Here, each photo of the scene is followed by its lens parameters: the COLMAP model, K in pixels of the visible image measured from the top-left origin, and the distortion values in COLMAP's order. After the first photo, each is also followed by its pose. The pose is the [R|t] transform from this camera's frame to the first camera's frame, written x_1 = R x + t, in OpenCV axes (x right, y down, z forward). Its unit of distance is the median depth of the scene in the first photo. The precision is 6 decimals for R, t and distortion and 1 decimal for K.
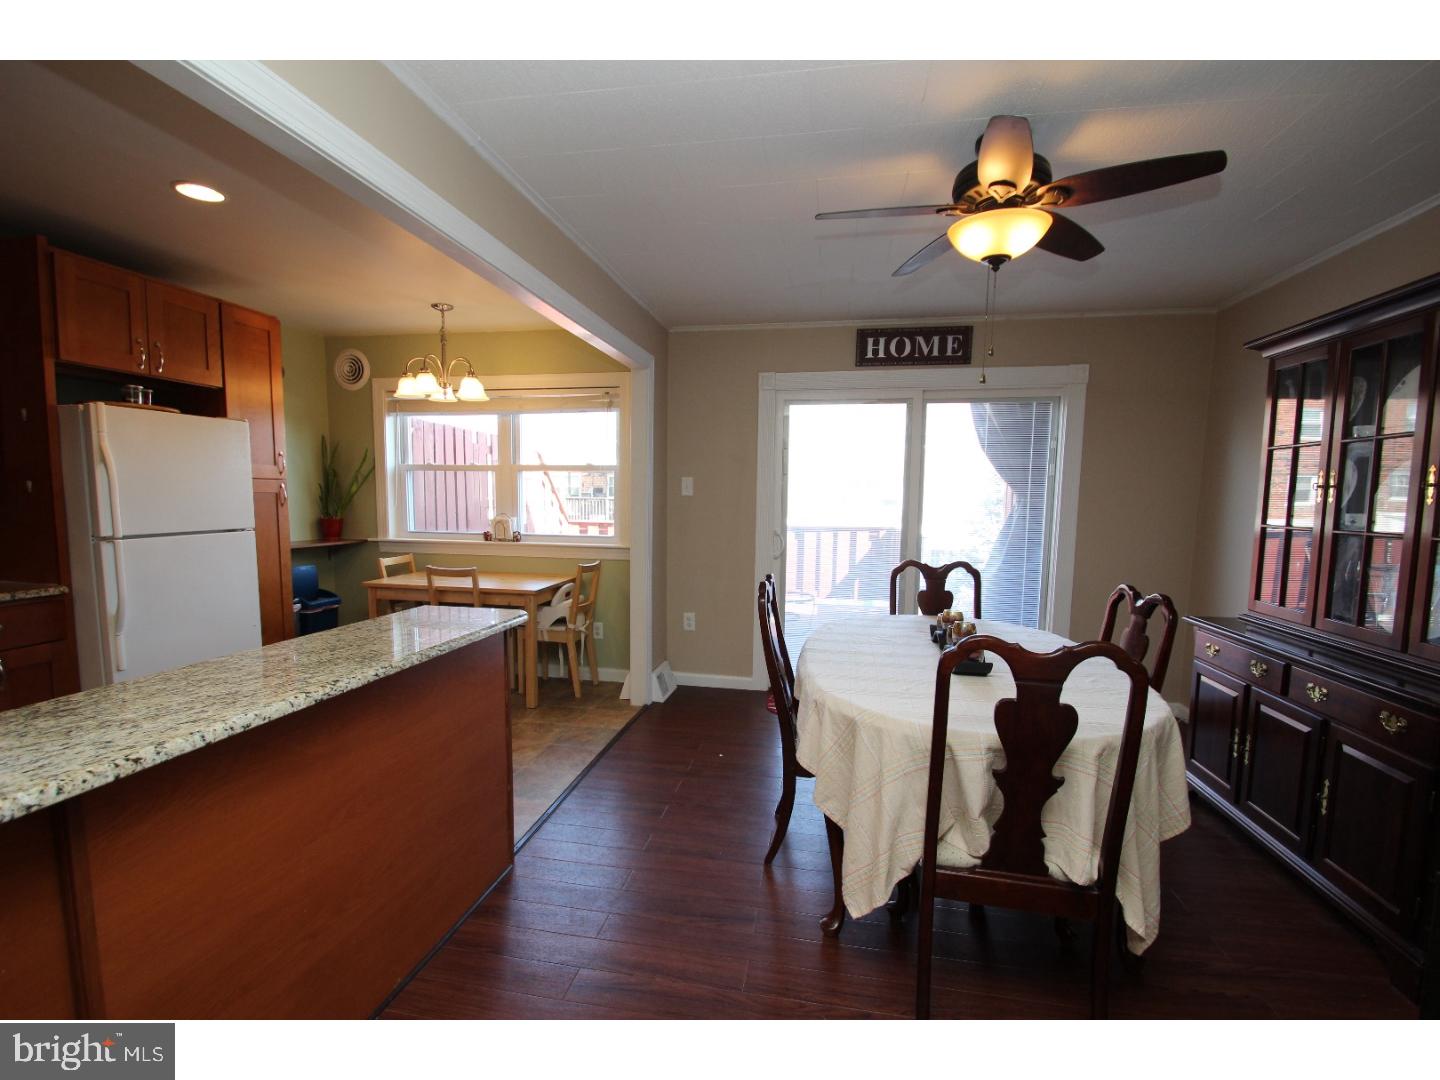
lens RADIAL K [[666.8, 0, 709.4], [0, 666.8, 565.1], [0, 0, 1]] dist [-0.004160, -0.000872]
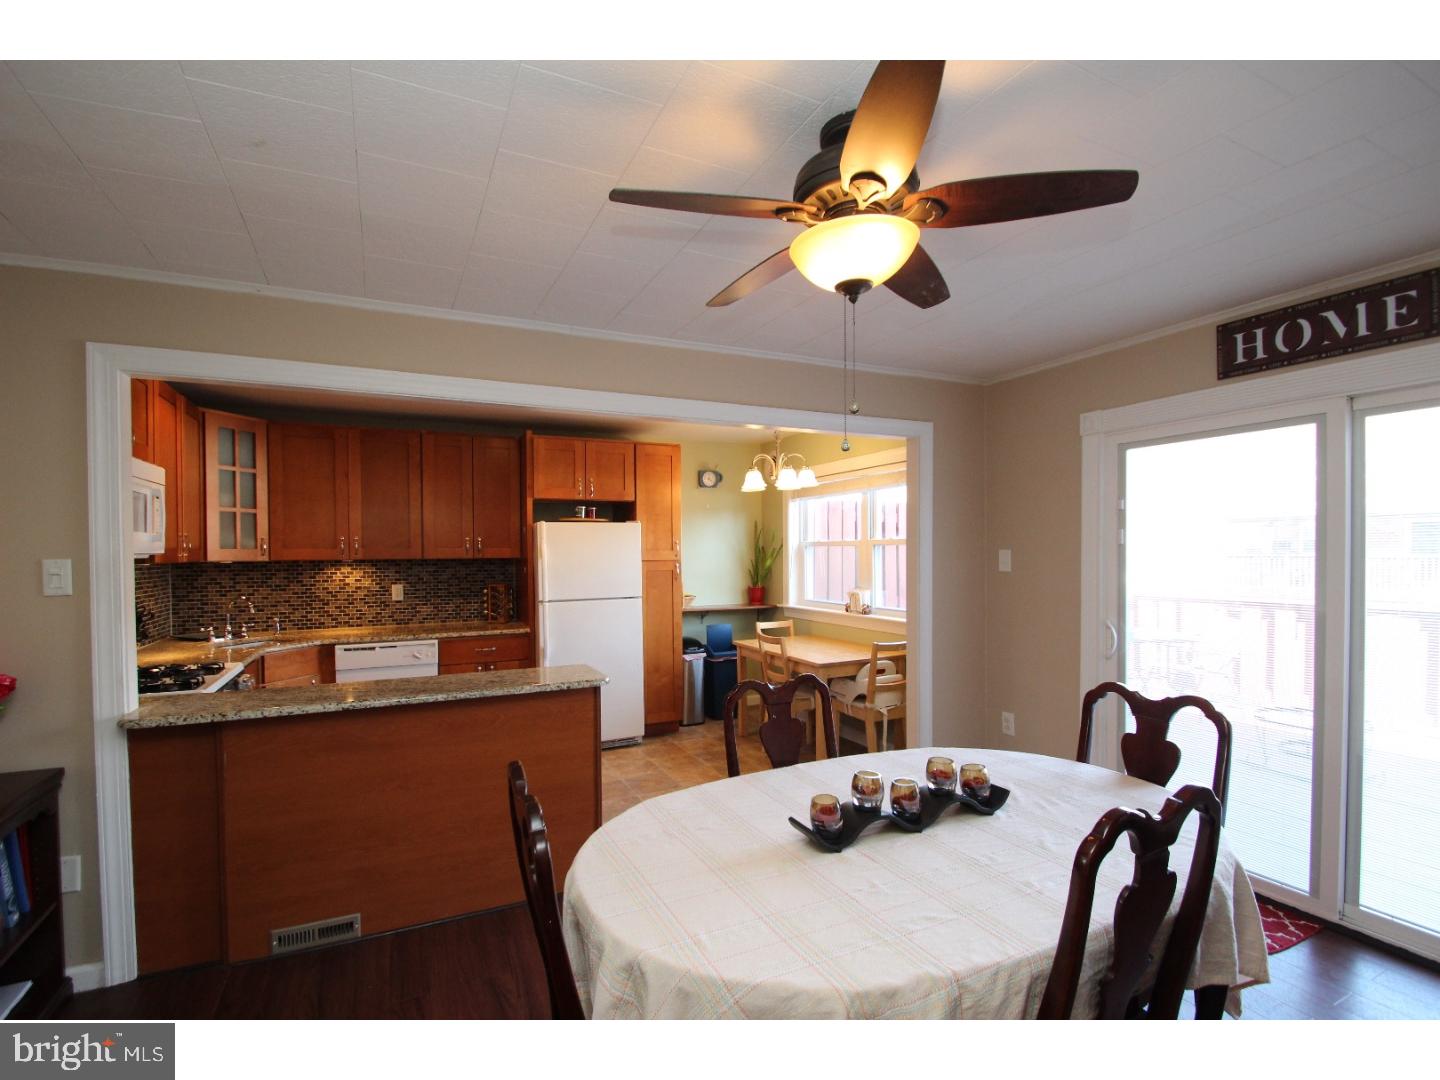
lens RADIAL K [[657.1, 0, 718.2], [0, 657.1, 568.2], [0, 0, 1]] dist [0.000410, -0.019489]
pose [[0.602984, 0.000581, -0.797753, 0.446361], [-0.067212, 0.996481, -0.050077, -0.046749], [0.794917, 0.083814, 0.600901, 0.235094]]
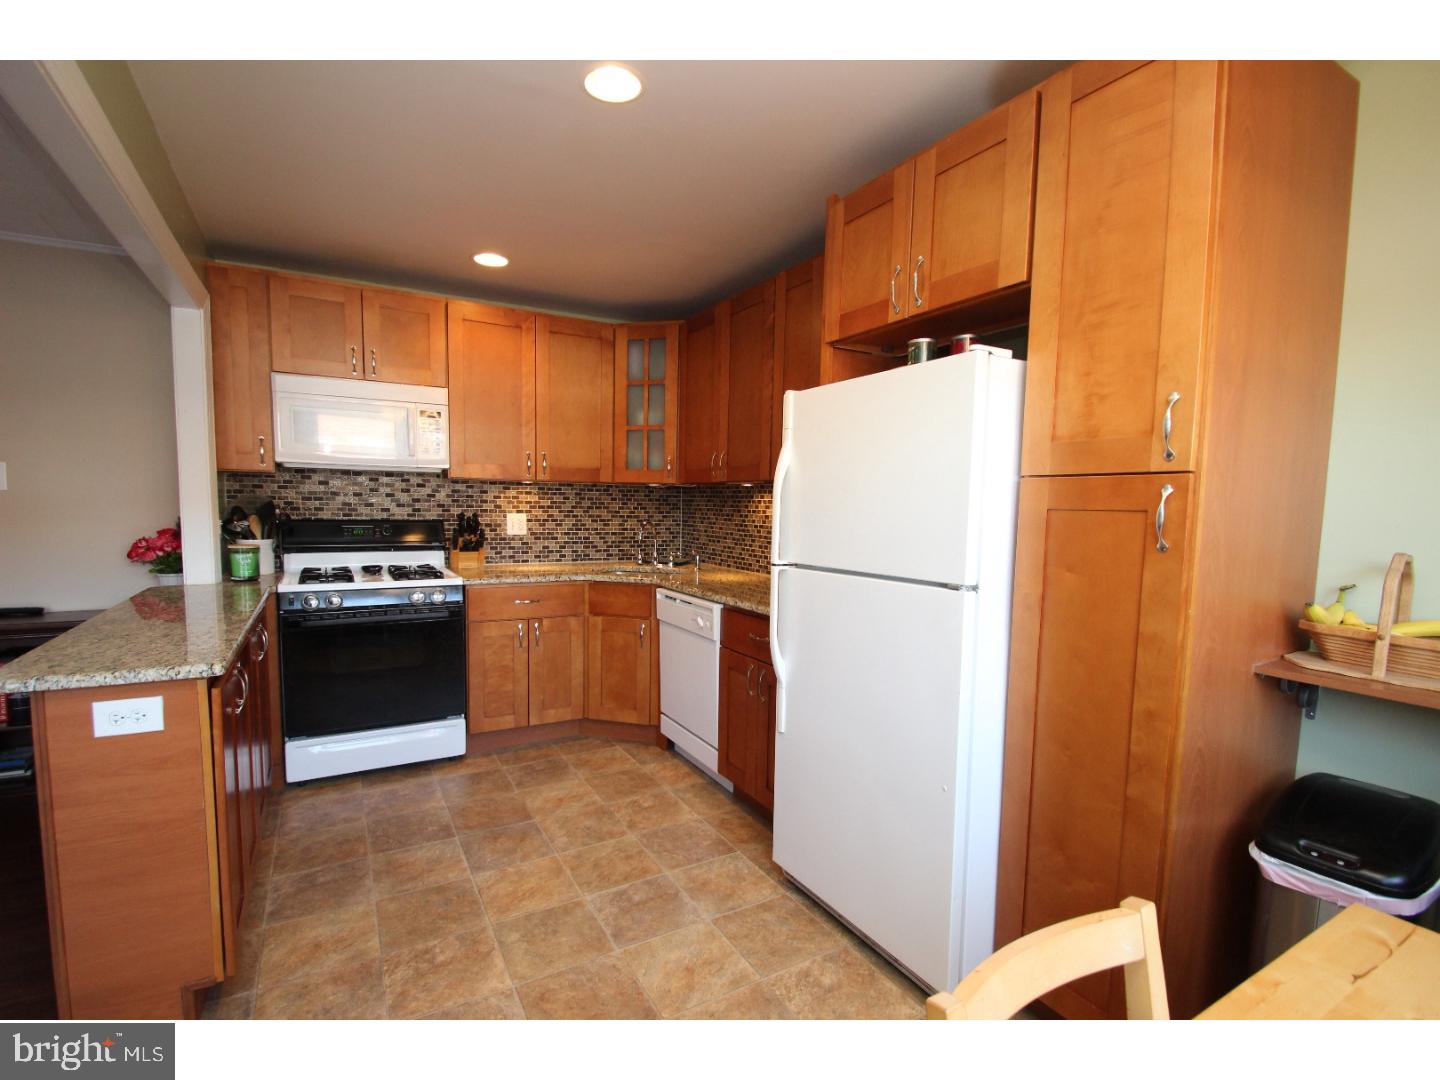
lens RADIAL K [[666.8, 0, 709.4], [0, 666.8, 565.1], [0, 0, 1]] dist [-0.004160, -0.000872]
pose [[-0.761842, 0.045375, -0.646172, -0.224793], [-0.084323, 0.982109, 0.168382, -0.110966], [0.642252, 0.182767, -0.744385, 1.015833]]
